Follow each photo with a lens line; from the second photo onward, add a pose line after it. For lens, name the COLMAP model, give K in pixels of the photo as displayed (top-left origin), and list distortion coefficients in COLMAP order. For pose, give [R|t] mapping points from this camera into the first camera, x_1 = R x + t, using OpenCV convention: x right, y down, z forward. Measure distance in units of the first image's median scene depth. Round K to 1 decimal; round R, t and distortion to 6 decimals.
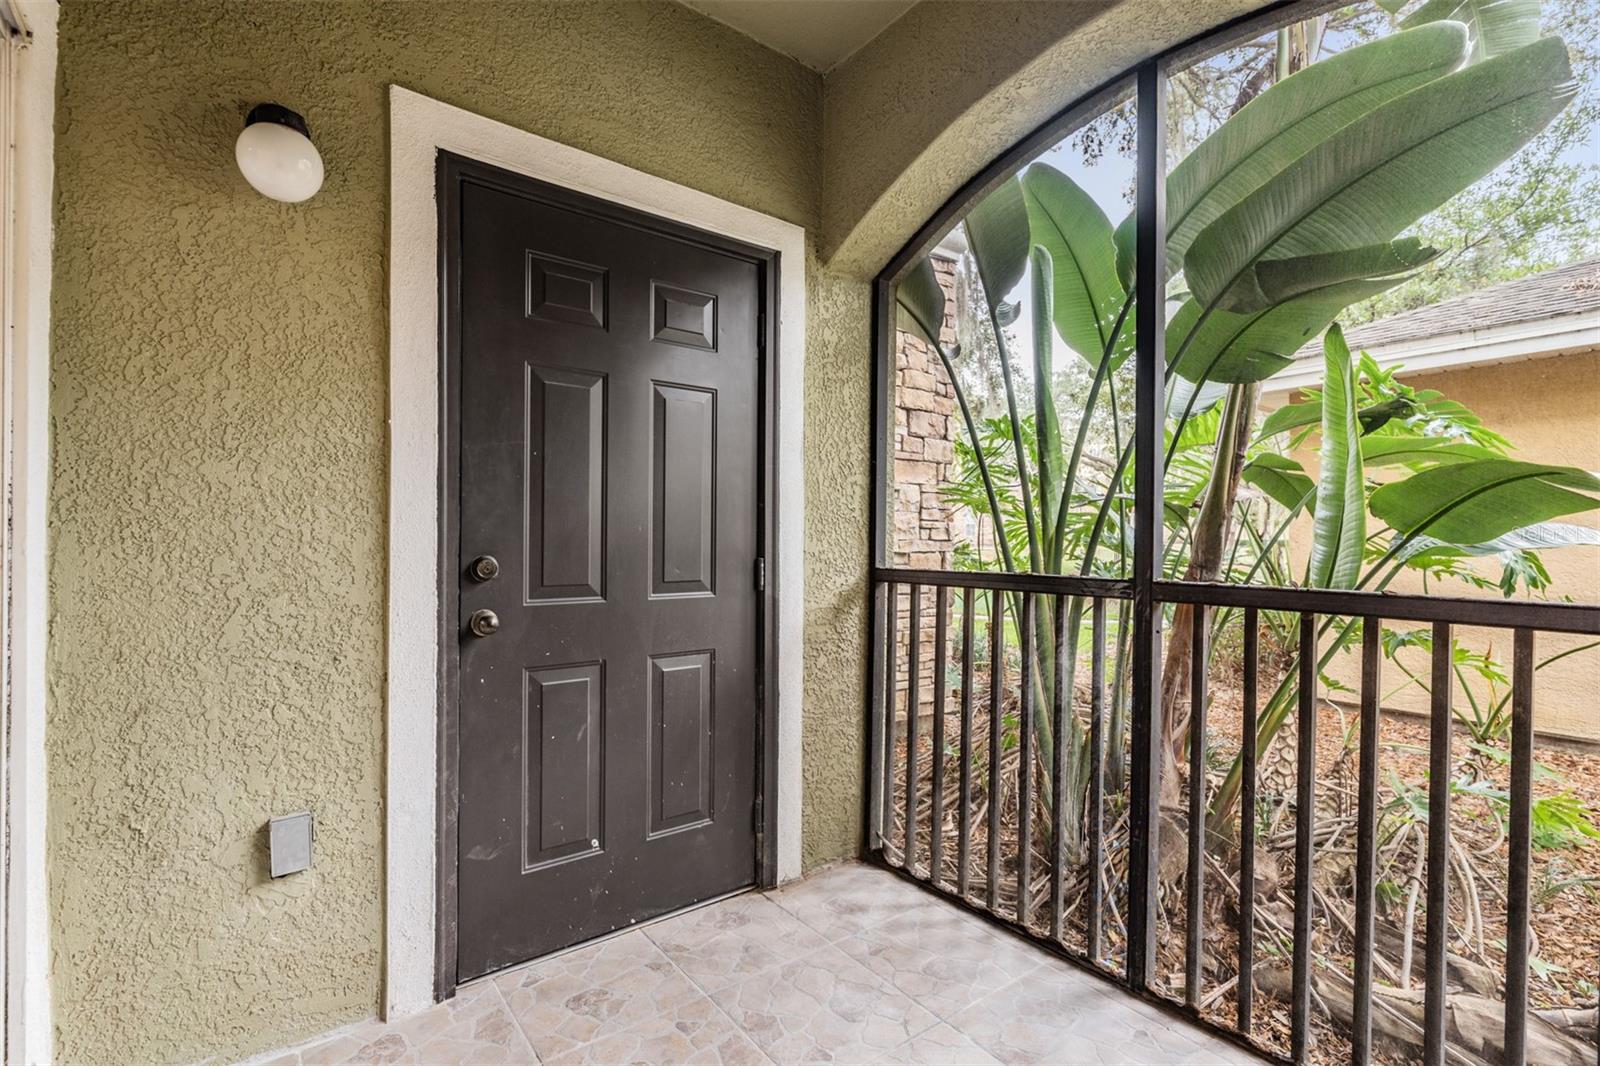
lens RADIAL K [[717.9, 0, 808.4], [0, 717.9, 535.8], [0, 0, 1]] dist [0.003151, -0.000312]
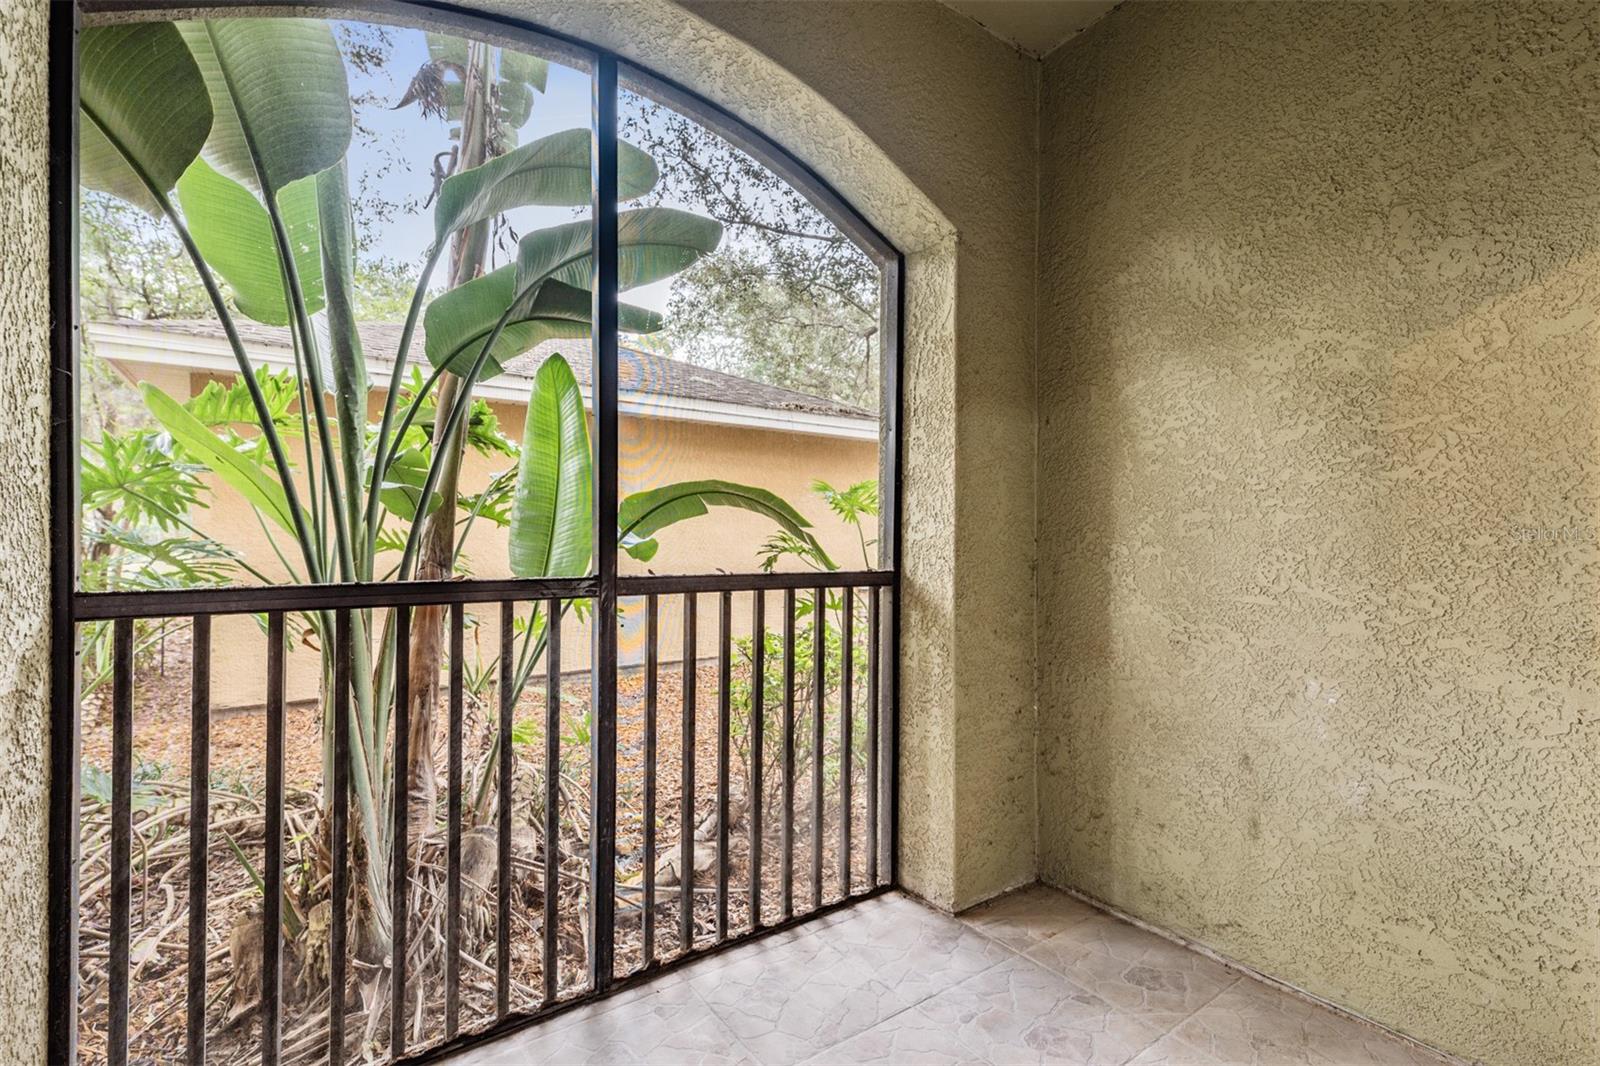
lens RADIAL K [[717.9, 0, 799.7], [0, 717.9, 535.9], [0, 0, 1]] dist [0.003151, -0.000312]
pose [[0.029318, -0.002560, 0.999567, -0.502243], [-0.007787, 0.999966, 0.002790, 0.000740], [-0.999540, -0.007865, 0.029297, 0.681519]]
